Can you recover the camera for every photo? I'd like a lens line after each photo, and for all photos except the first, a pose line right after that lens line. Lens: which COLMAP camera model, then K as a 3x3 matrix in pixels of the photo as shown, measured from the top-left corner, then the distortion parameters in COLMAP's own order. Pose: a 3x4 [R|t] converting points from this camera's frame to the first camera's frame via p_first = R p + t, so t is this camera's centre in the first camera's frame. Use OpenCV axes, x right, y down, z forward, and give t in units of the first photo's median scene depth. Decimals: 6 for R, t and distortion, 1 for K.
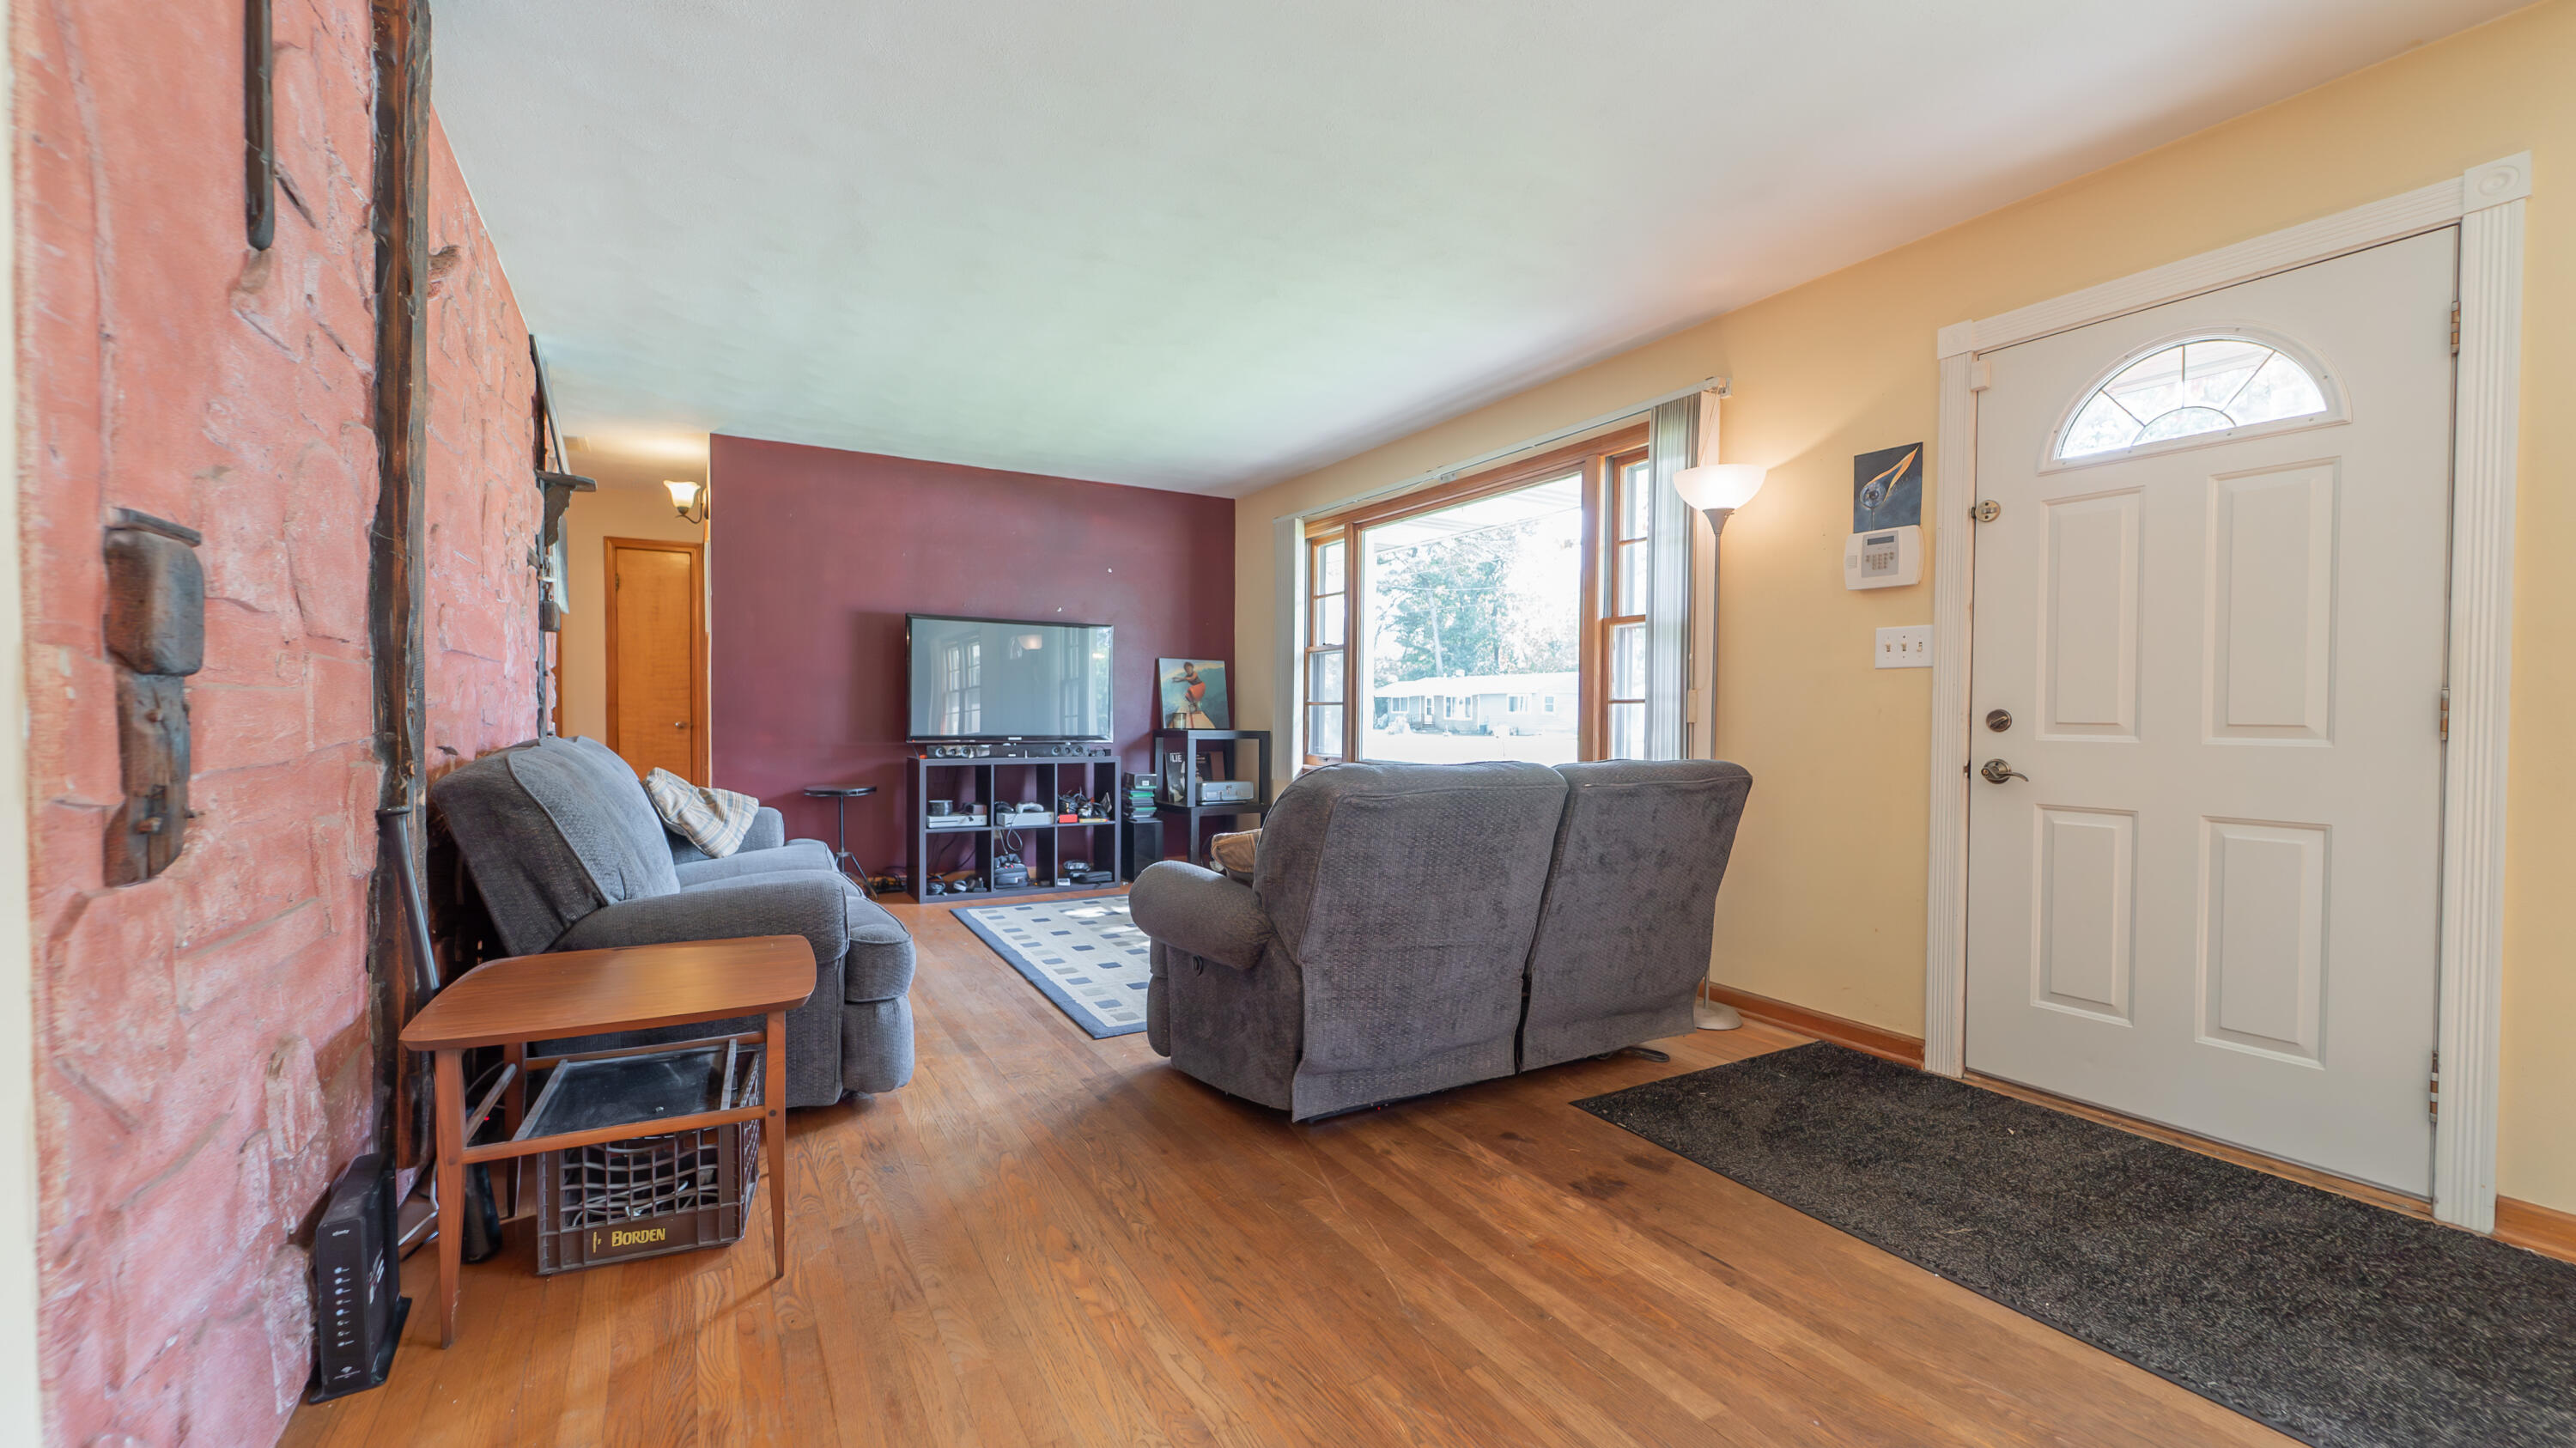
lens RADIAL K [[1027.6, 0, 1294.5], [0, 1027.6, 728.3], [0, 0, 1]] dist [0.004427, -0.003725]
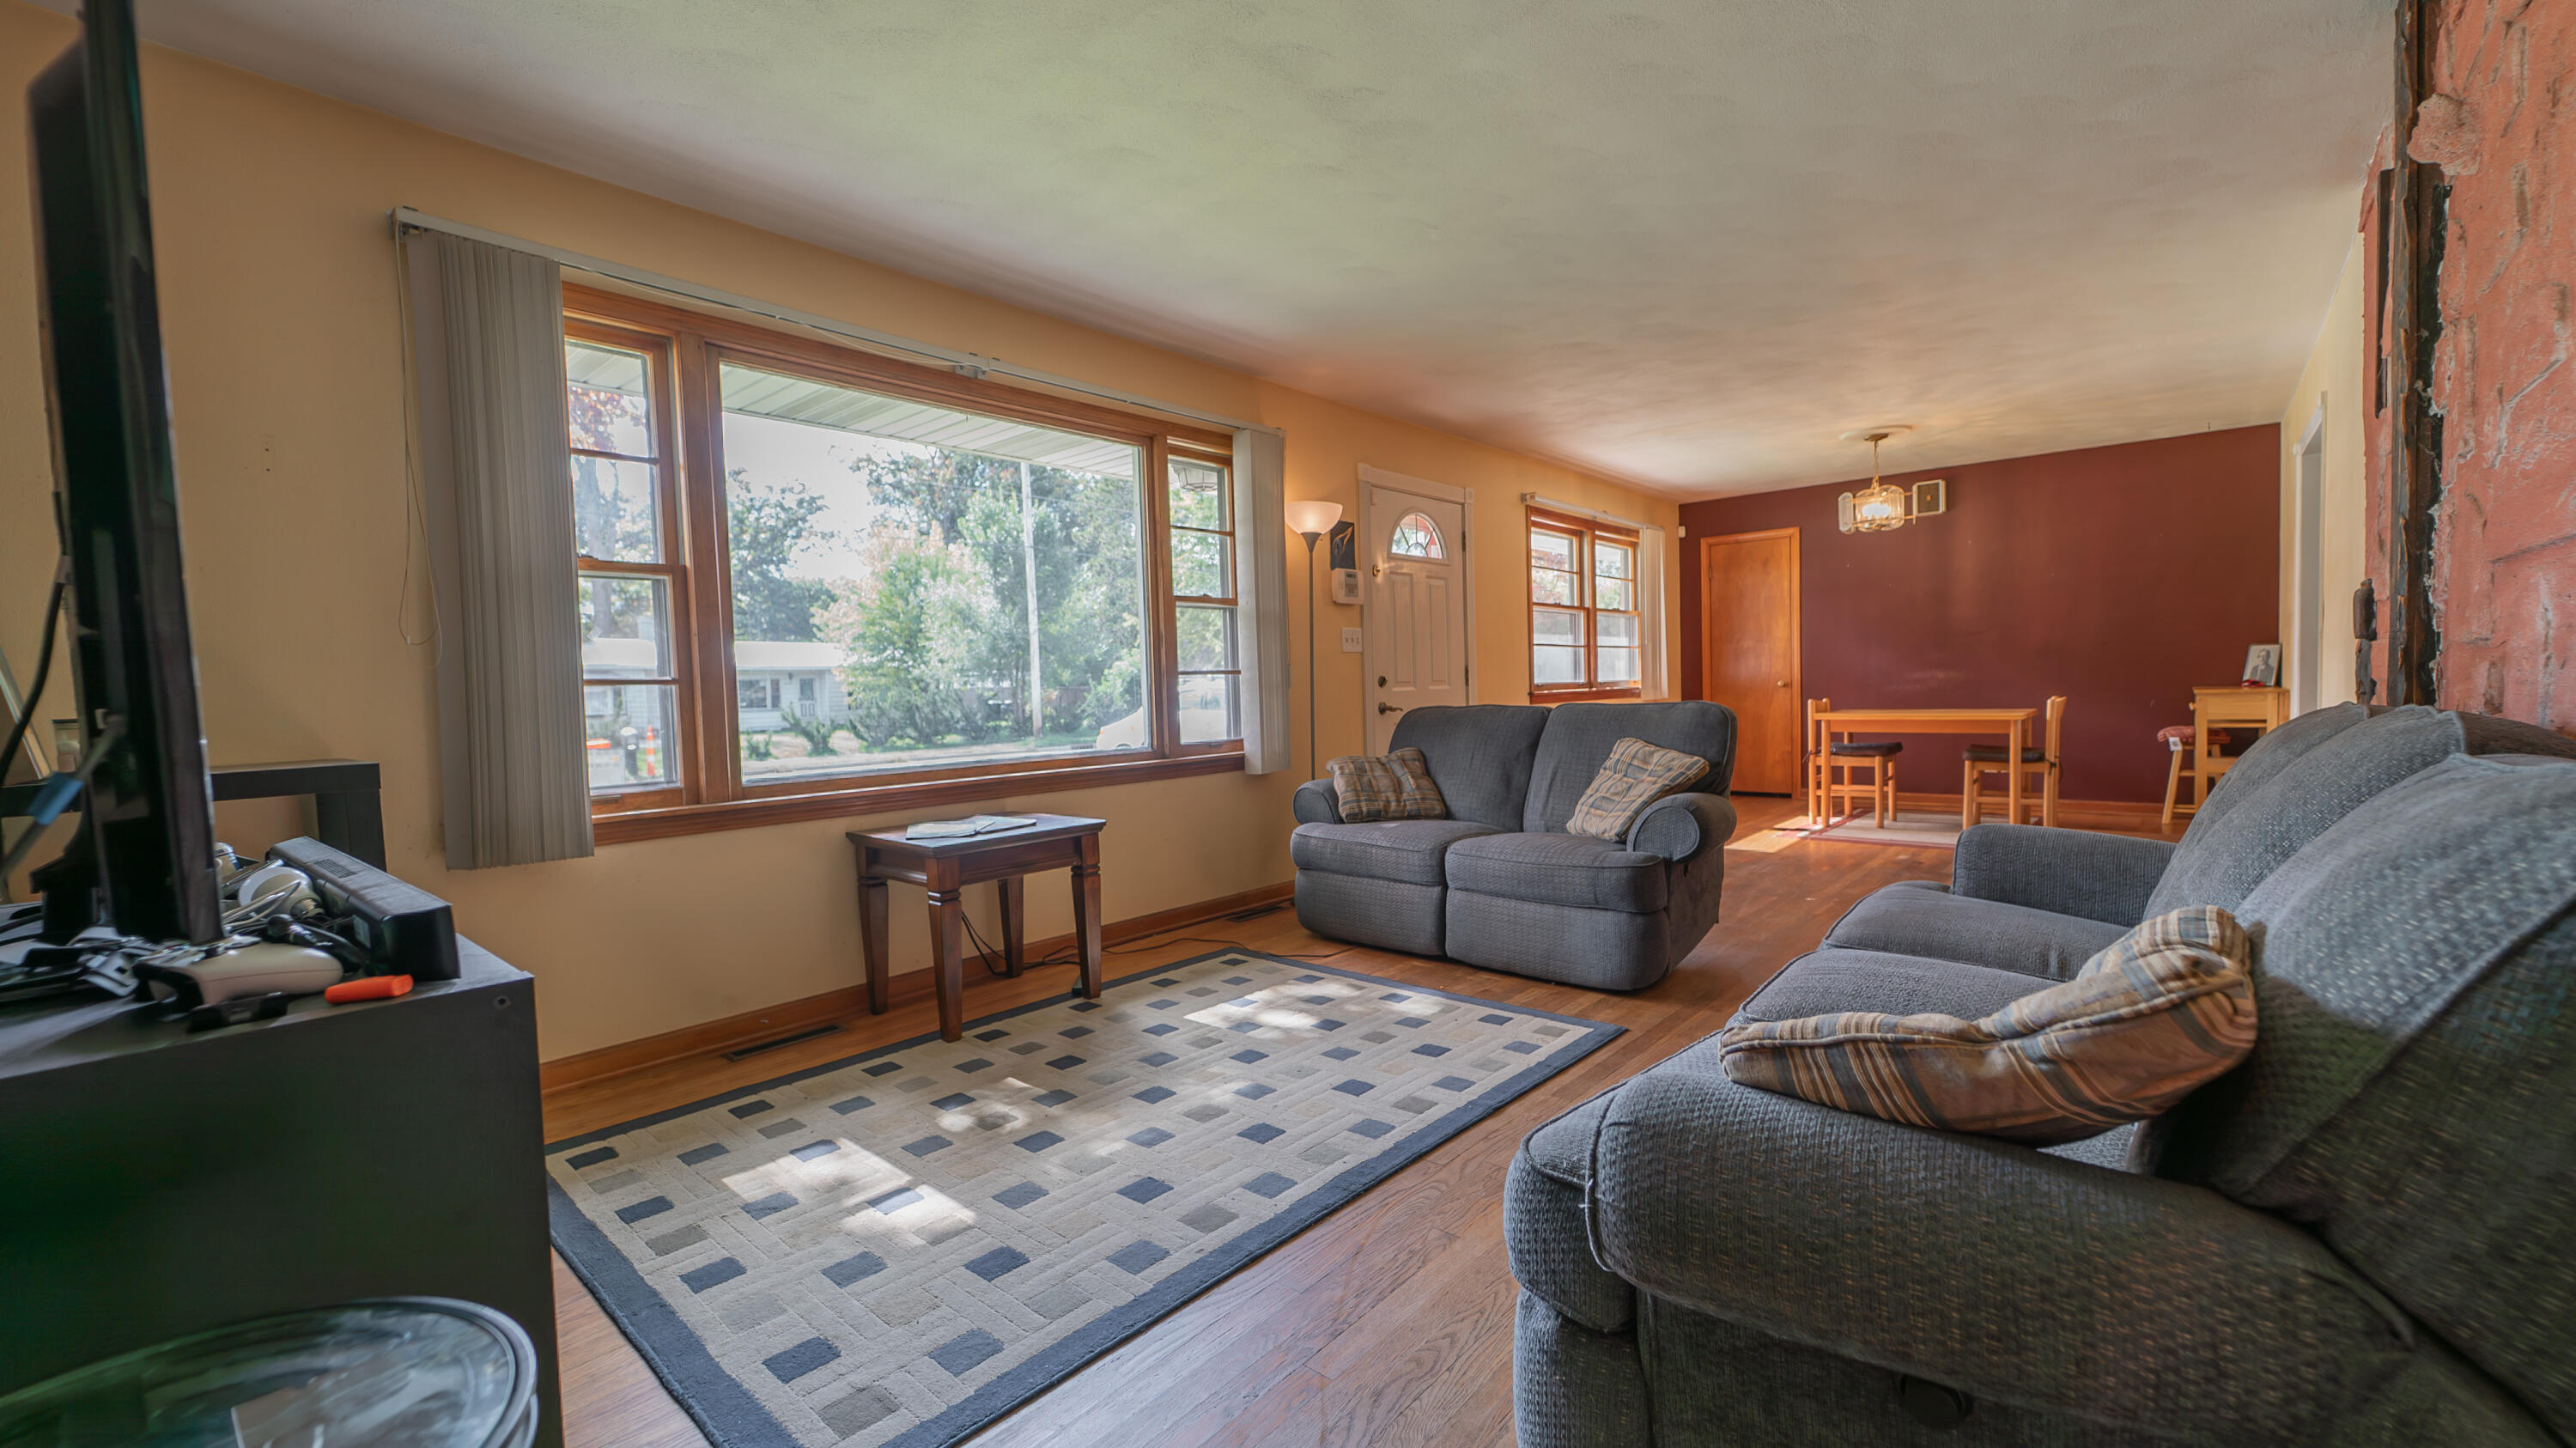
lens RADIAL K [[1027.6, 0, 1294.5], [0, 1027.6, 728.3], [0, 0, 1]] dist [0.004427, -0.003725]
pose [[-0.316181, -0.040184, 0.947847, -0.561657], [0.040259, 0.997634, 0.055725, -0.017552], [-0.947844, 0.055779, -0.313815, 0.910079]]
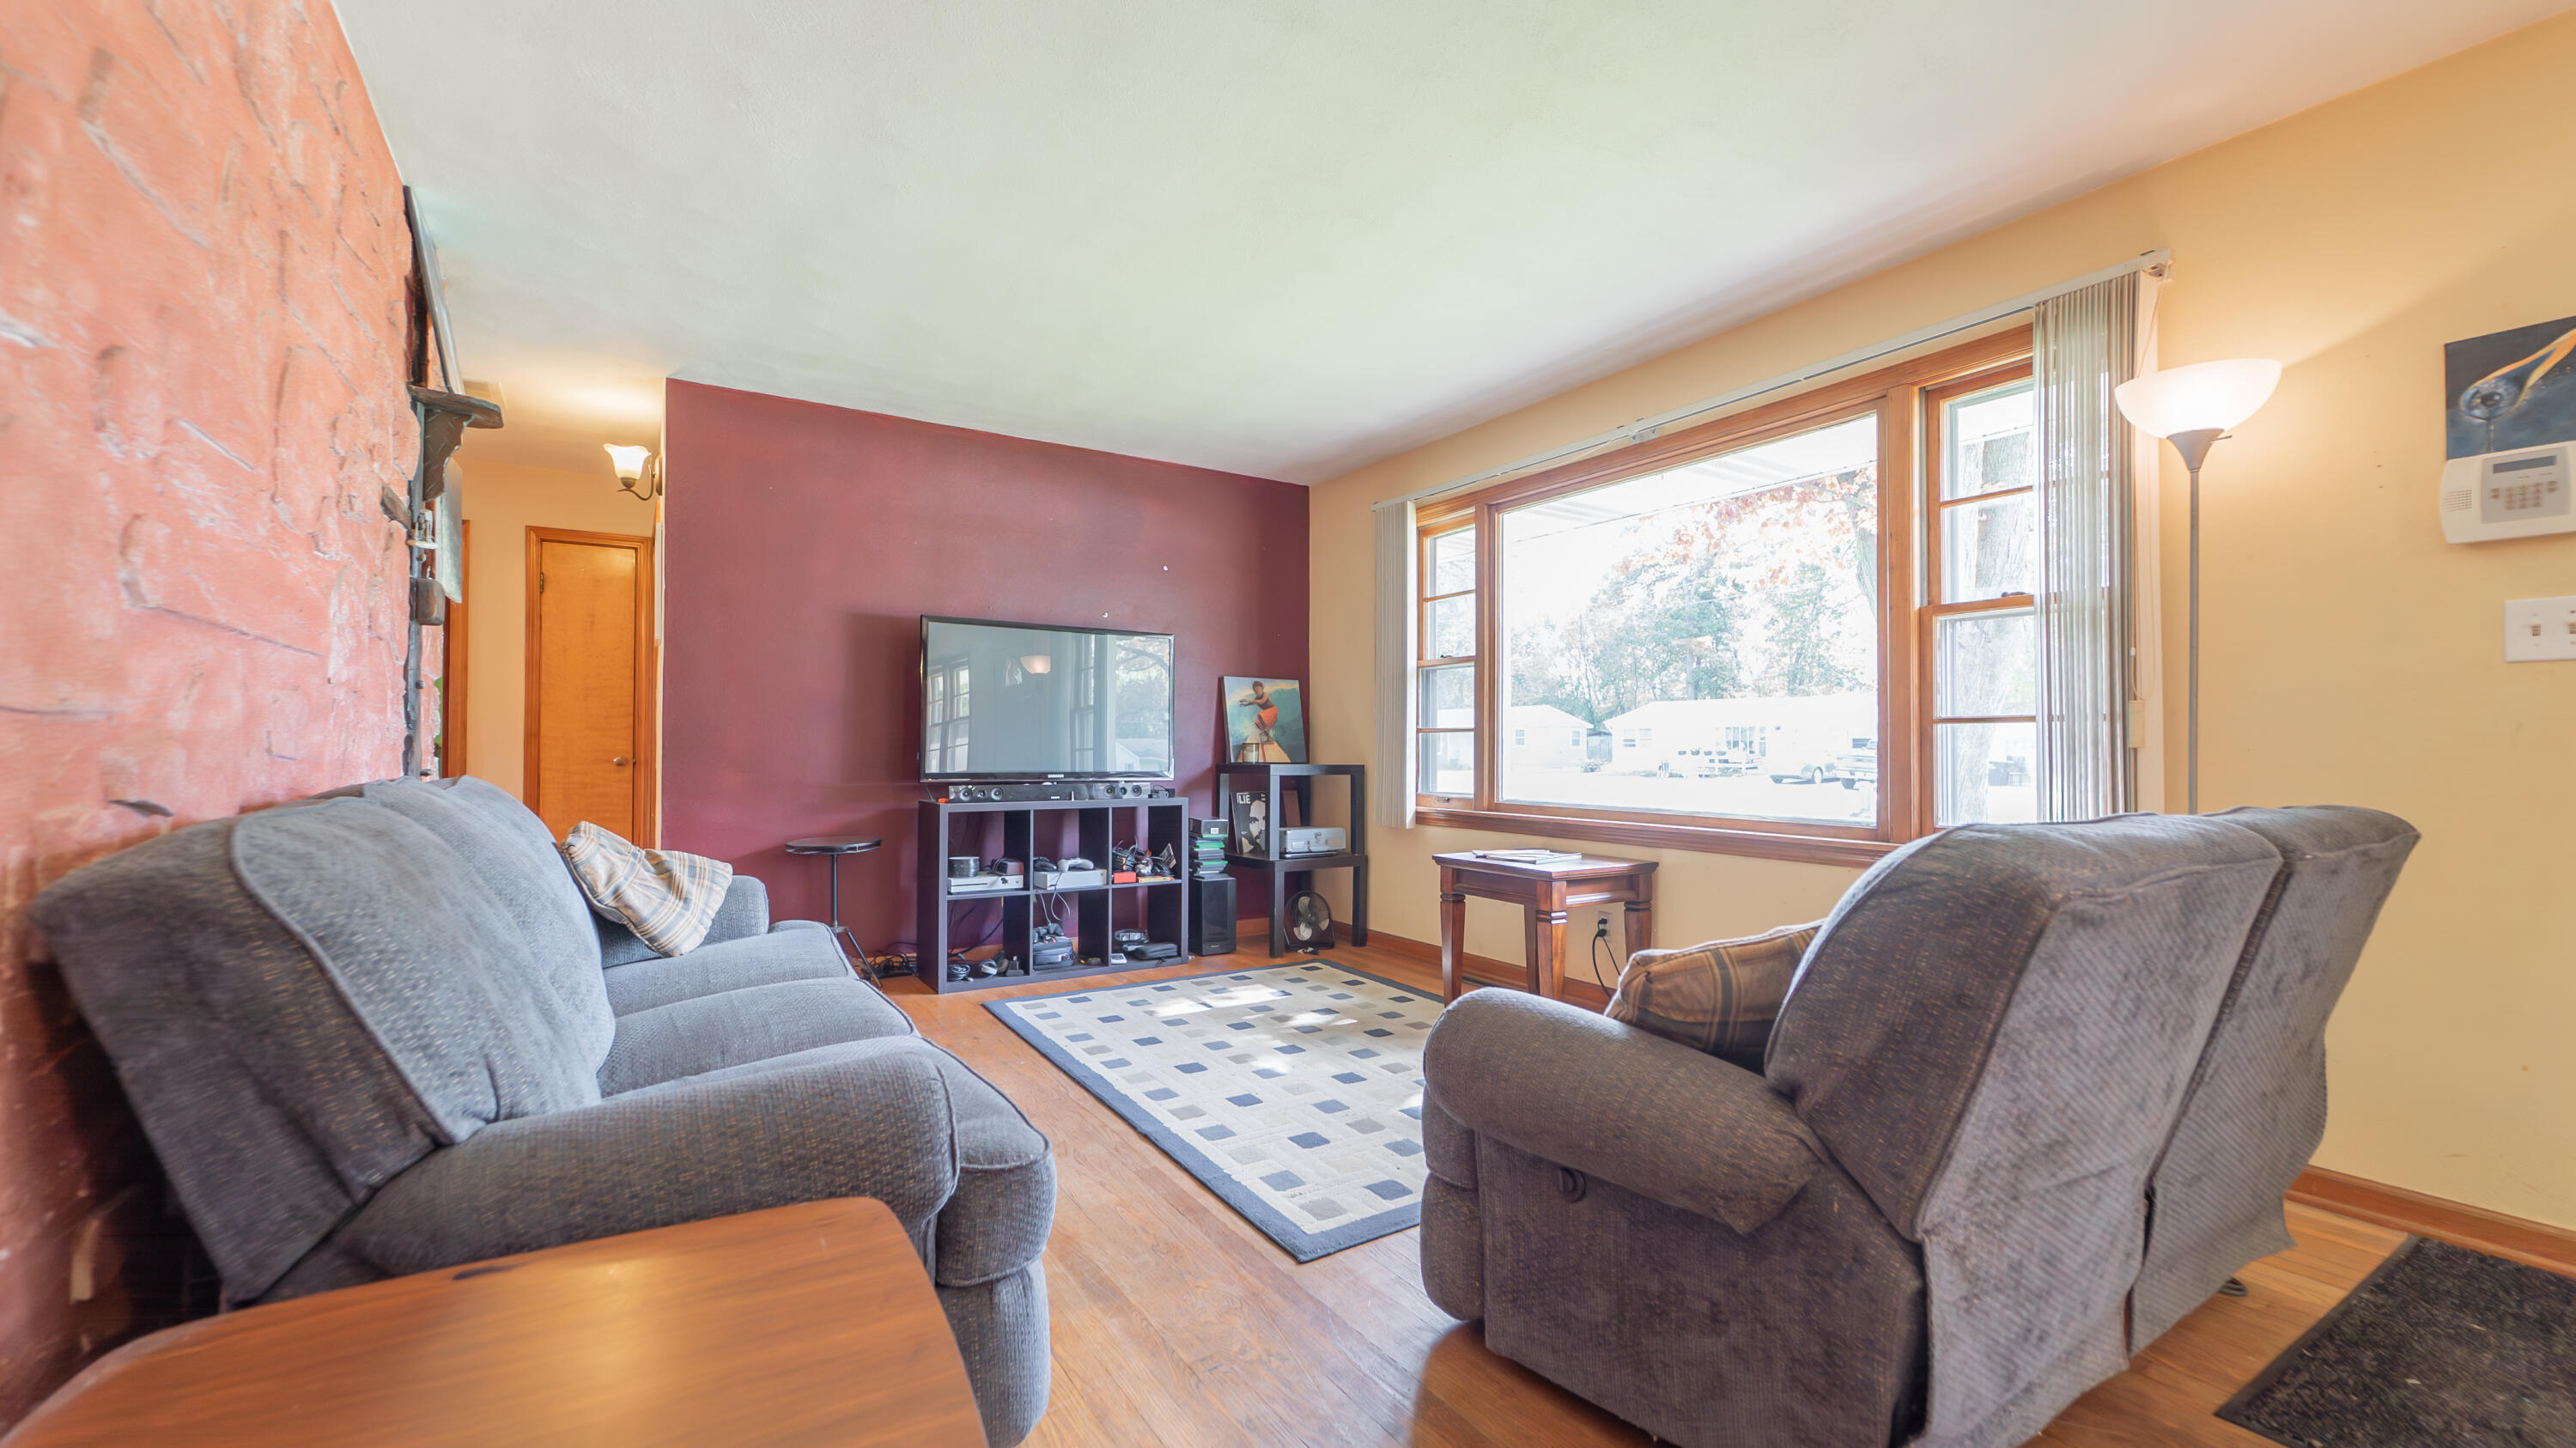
lens RADIAL K [[1027.6, 0, 1294.5], [0, 1027.6, 728.3], [0, 0, 1]] dist [0.004427, -0.003725]
pose [[0.999090, -0.003590, 0.042499, -0.132187], [0.005039, 0.999408, -0.034031, 0.001237], [-0.042352, 0.034214, 0.998517, 0.220647]]
